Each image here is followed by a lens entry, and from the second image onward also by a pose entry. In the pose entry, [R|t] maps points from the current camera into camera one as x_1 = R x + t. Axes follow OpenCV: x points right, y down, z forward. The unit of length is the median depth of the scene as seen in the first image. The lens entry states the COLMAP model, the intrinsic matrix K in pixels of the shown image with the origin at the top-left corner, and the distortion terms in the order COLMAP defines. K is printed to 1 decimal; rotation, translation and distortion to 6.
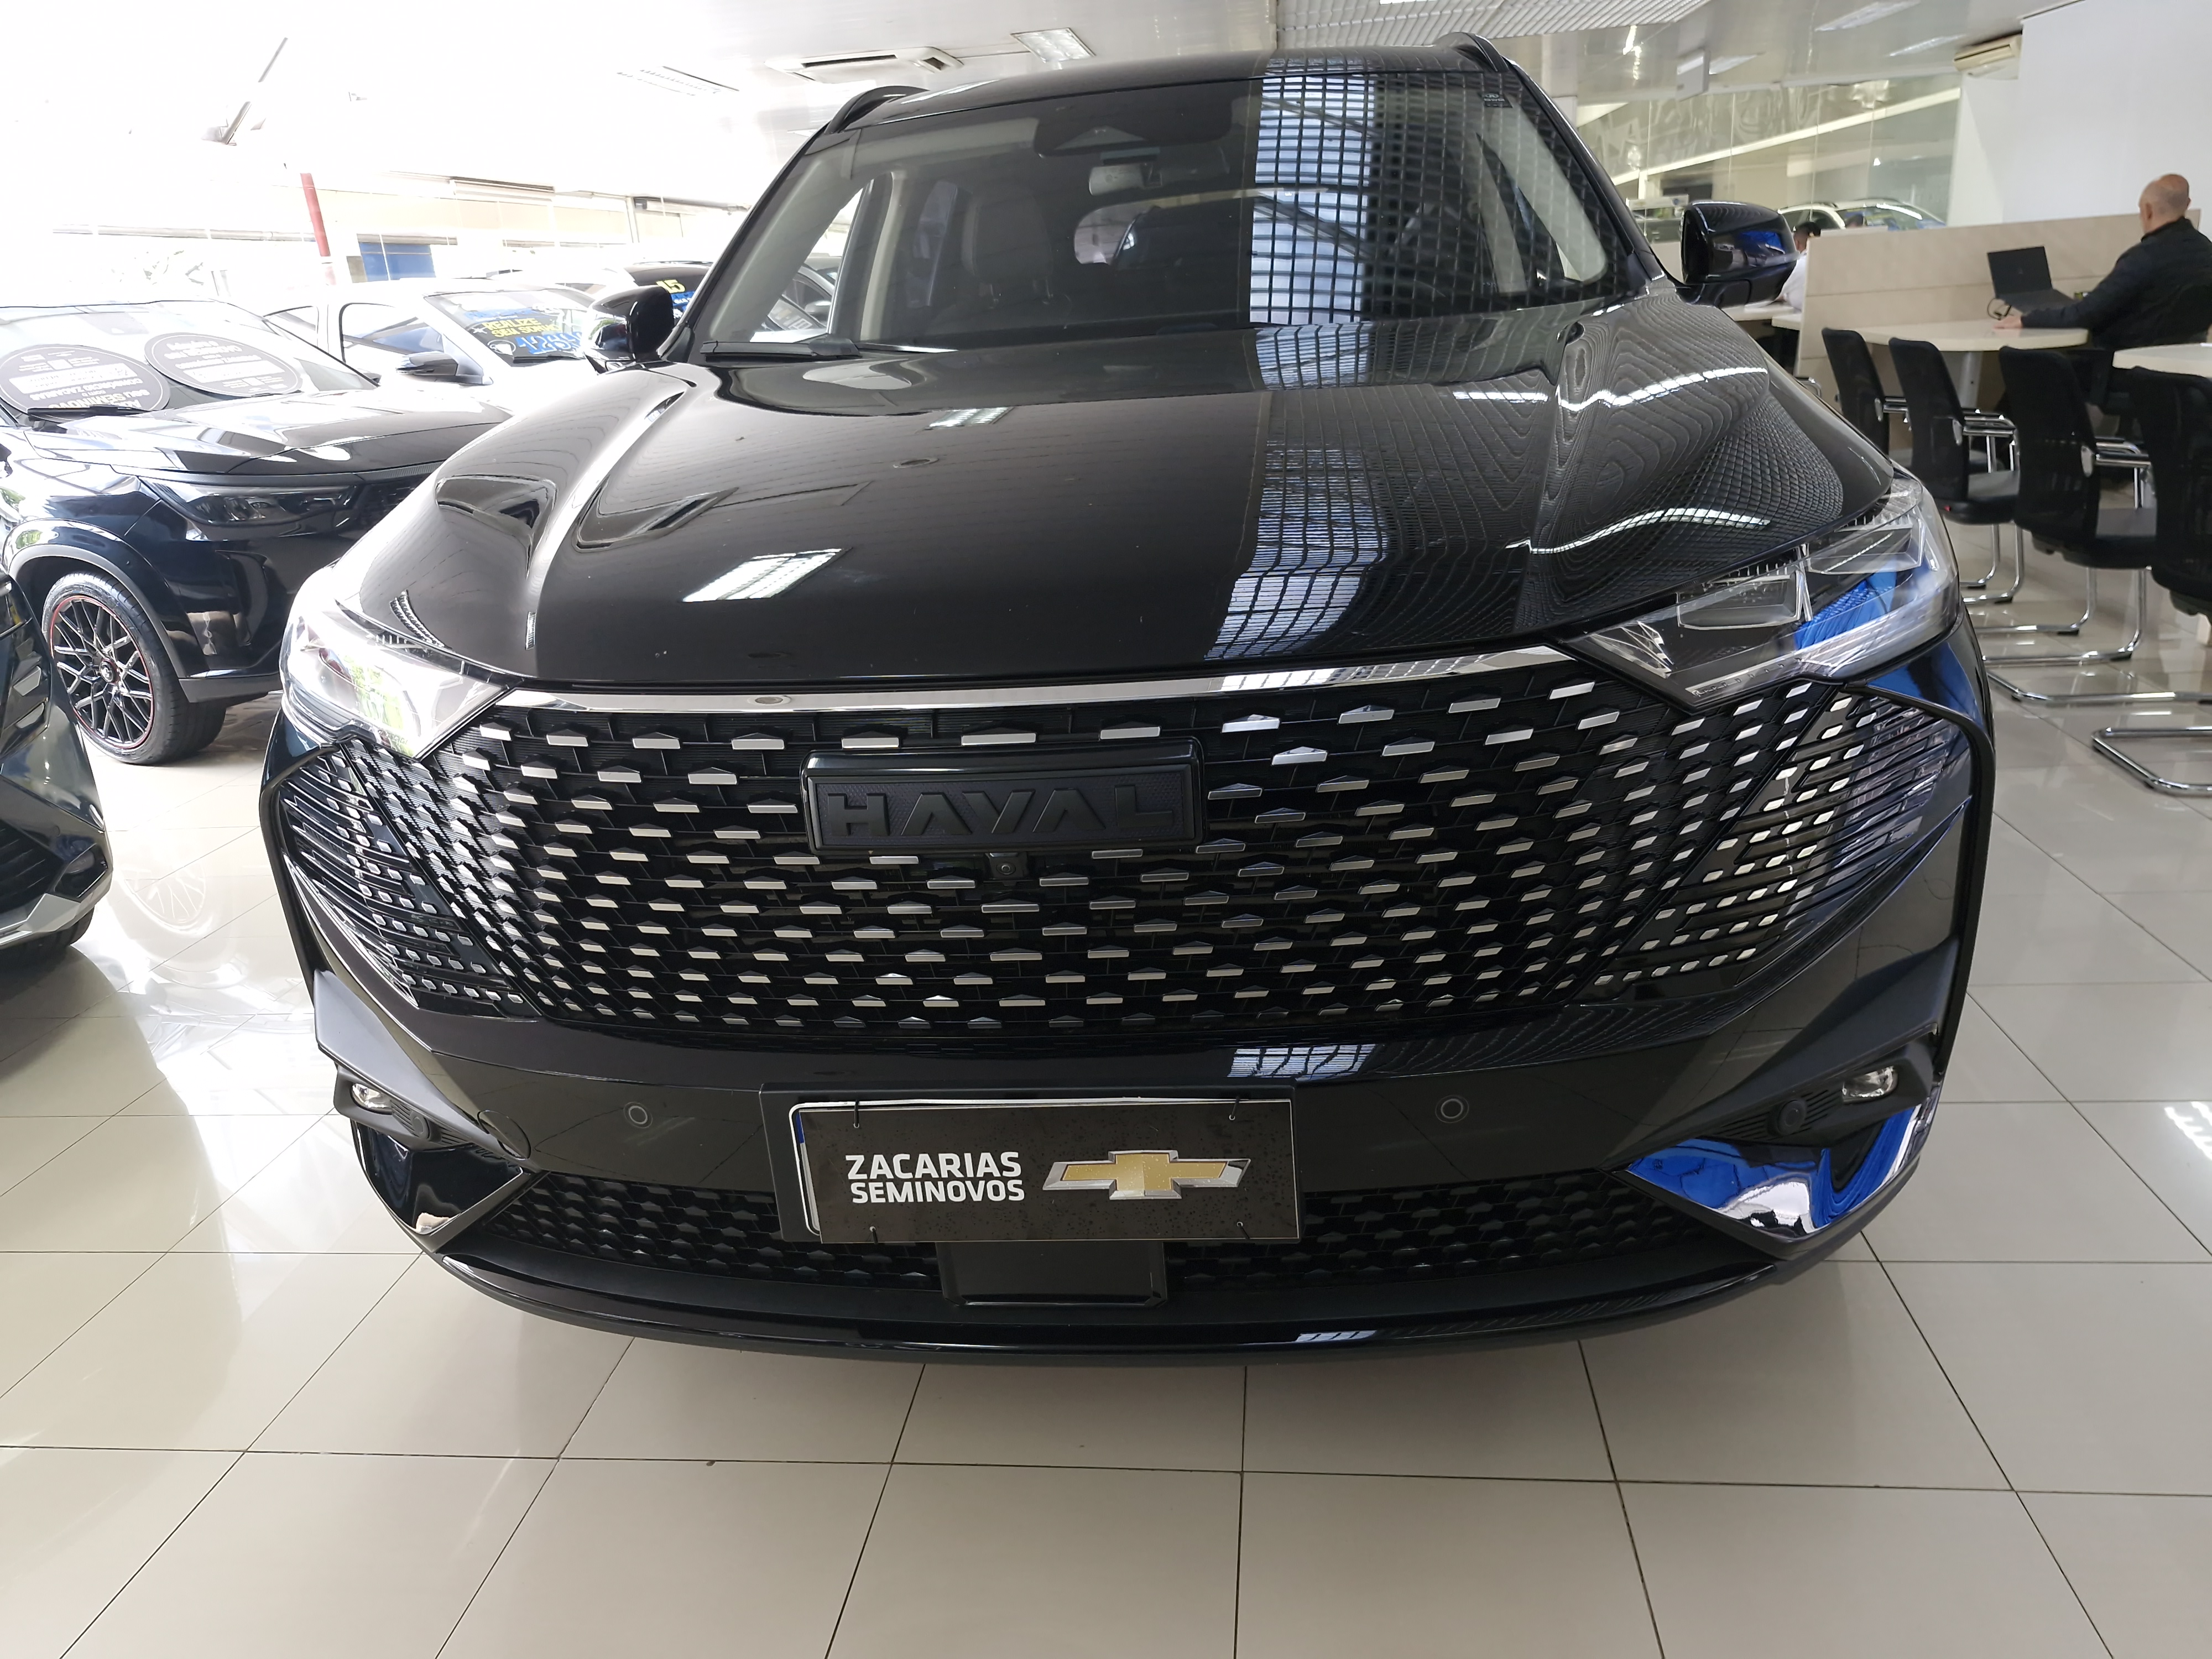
lens RADIAL K [[1447.3, 0, 1106.0], [0, 1447.3, 829.5], [0, 0, 1]] dist [0.006262, 0.002783]
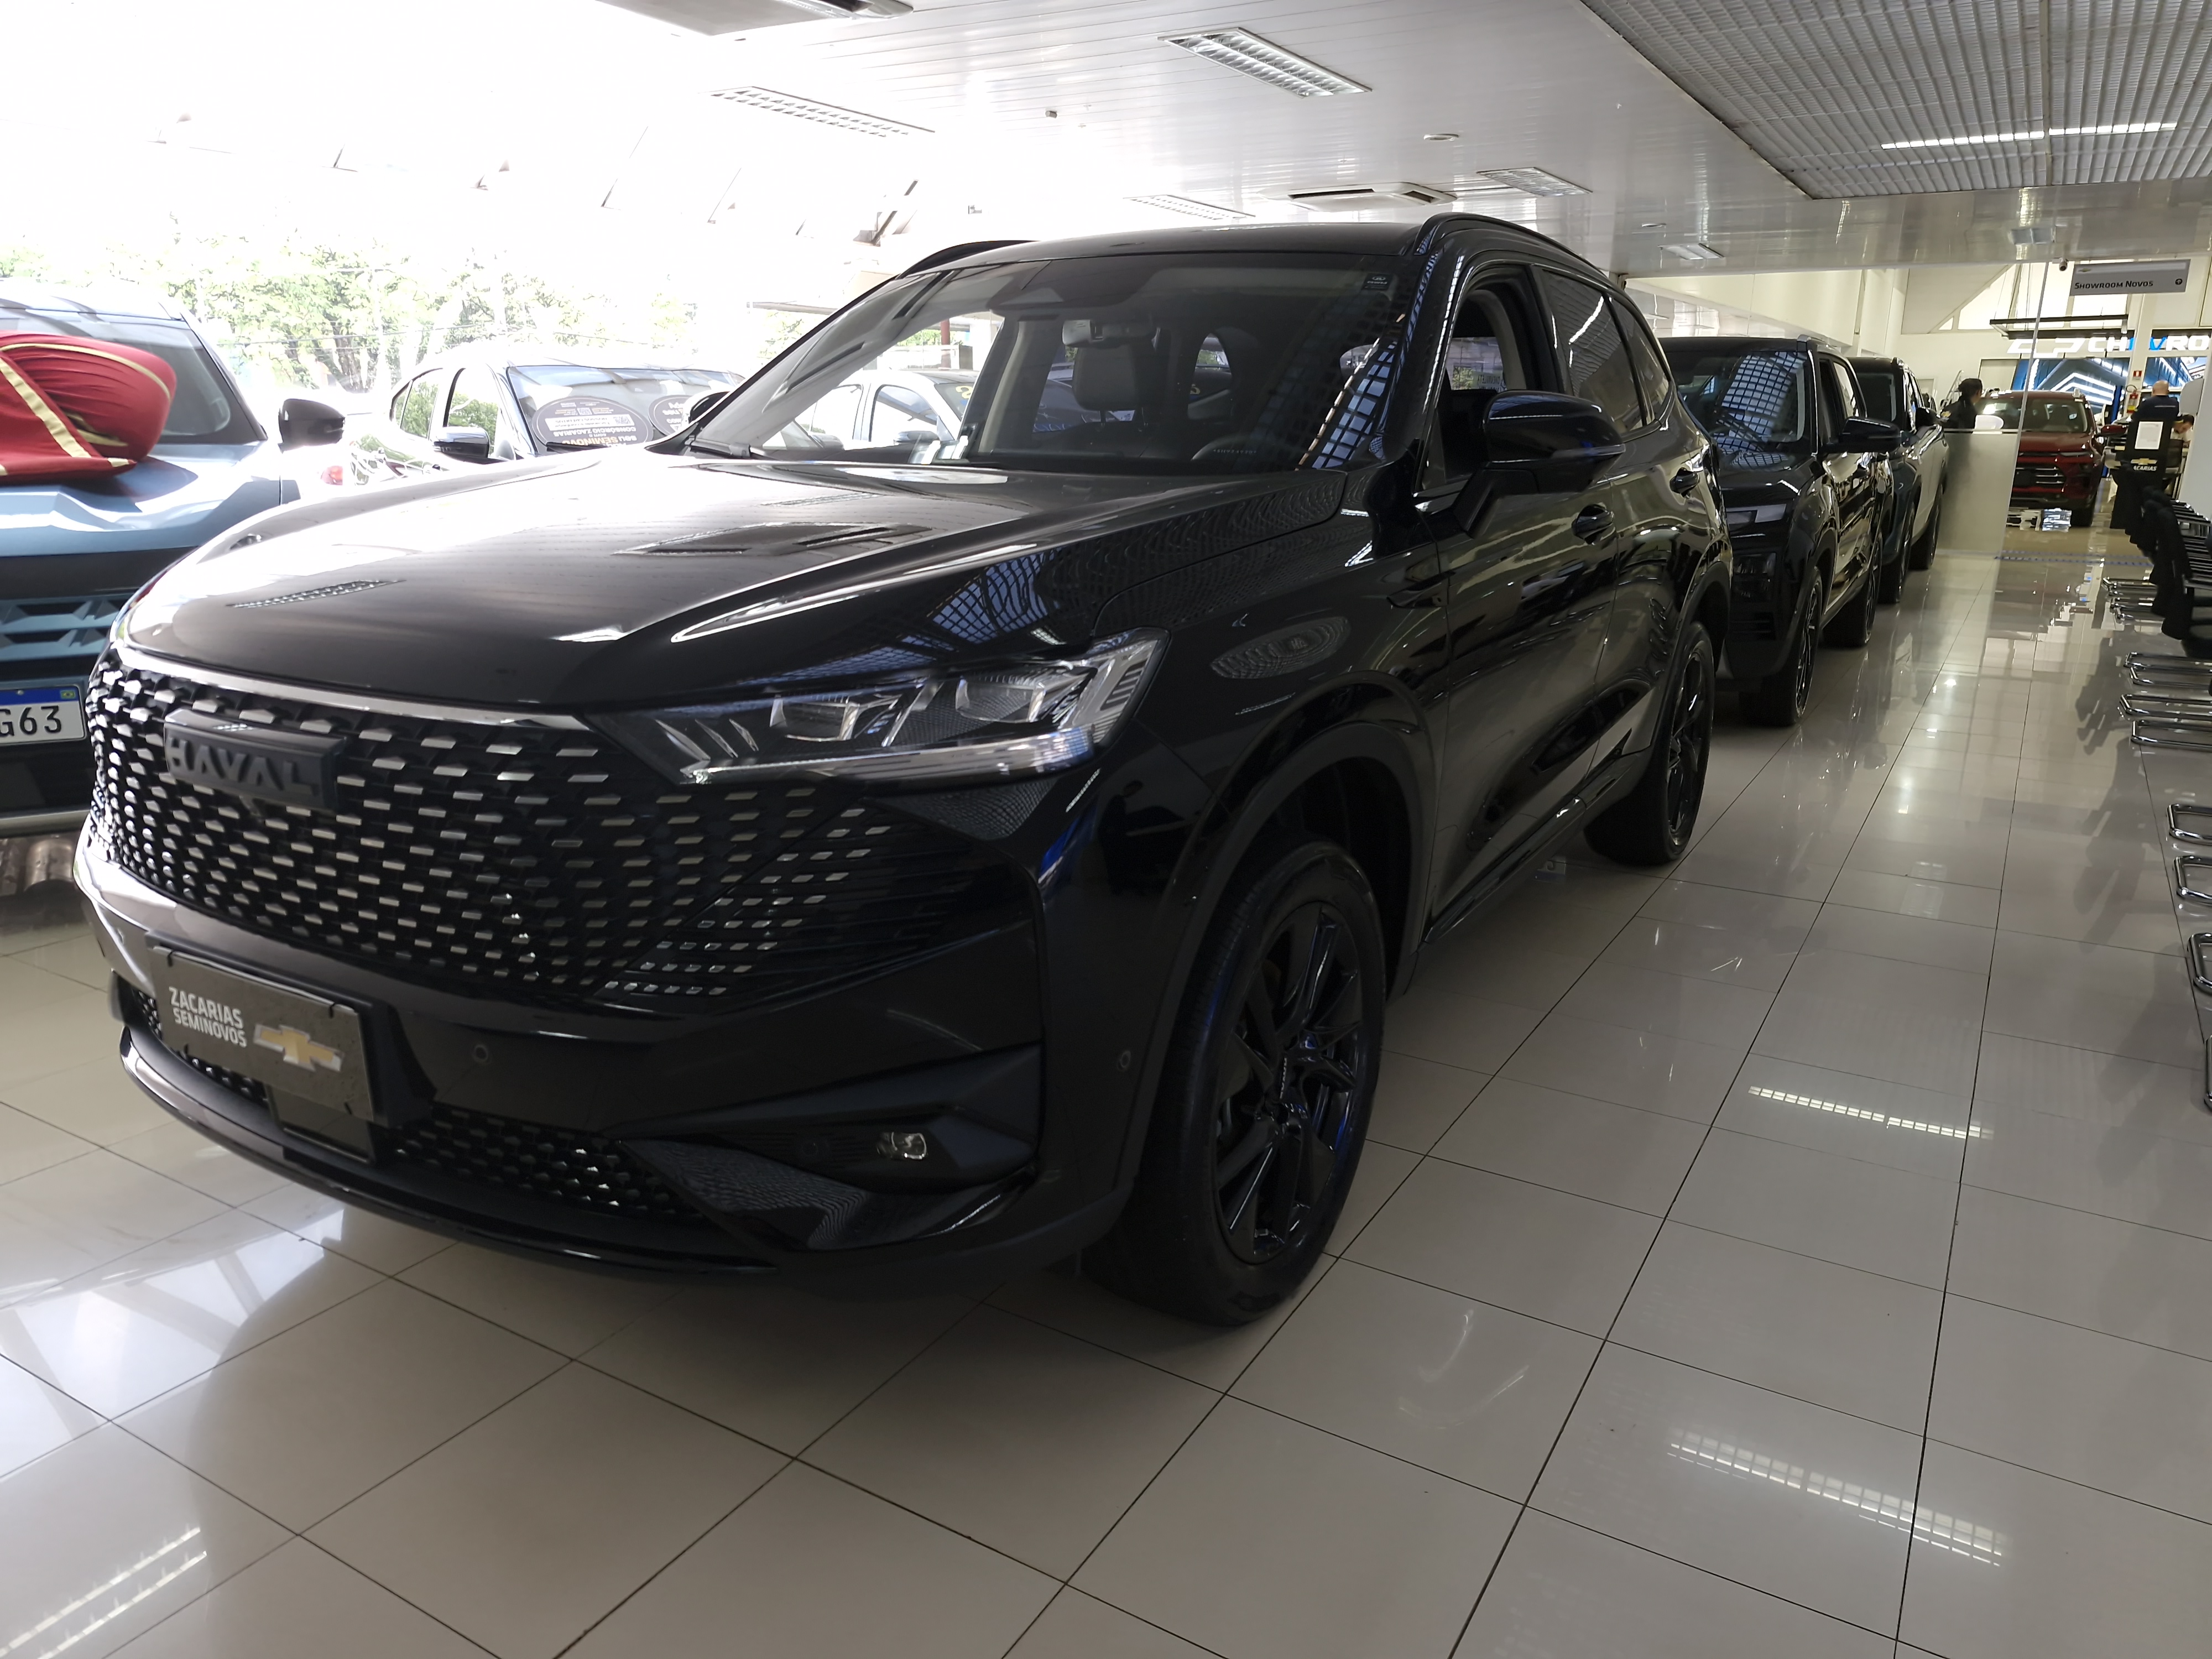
lens RADIAL K [[1531.8, 0, 1104.8], [0, 1531.8, 843.5], [0, 0, 1]] dist [0.155026, -0.244952]
pose [[0.911650, 0.180514, -0.369199, 1.198605], [-0.210228, 0.976770, -0.041531, -0.050444], [0.353126, 0.115478, 0.928422, -0.142480]]
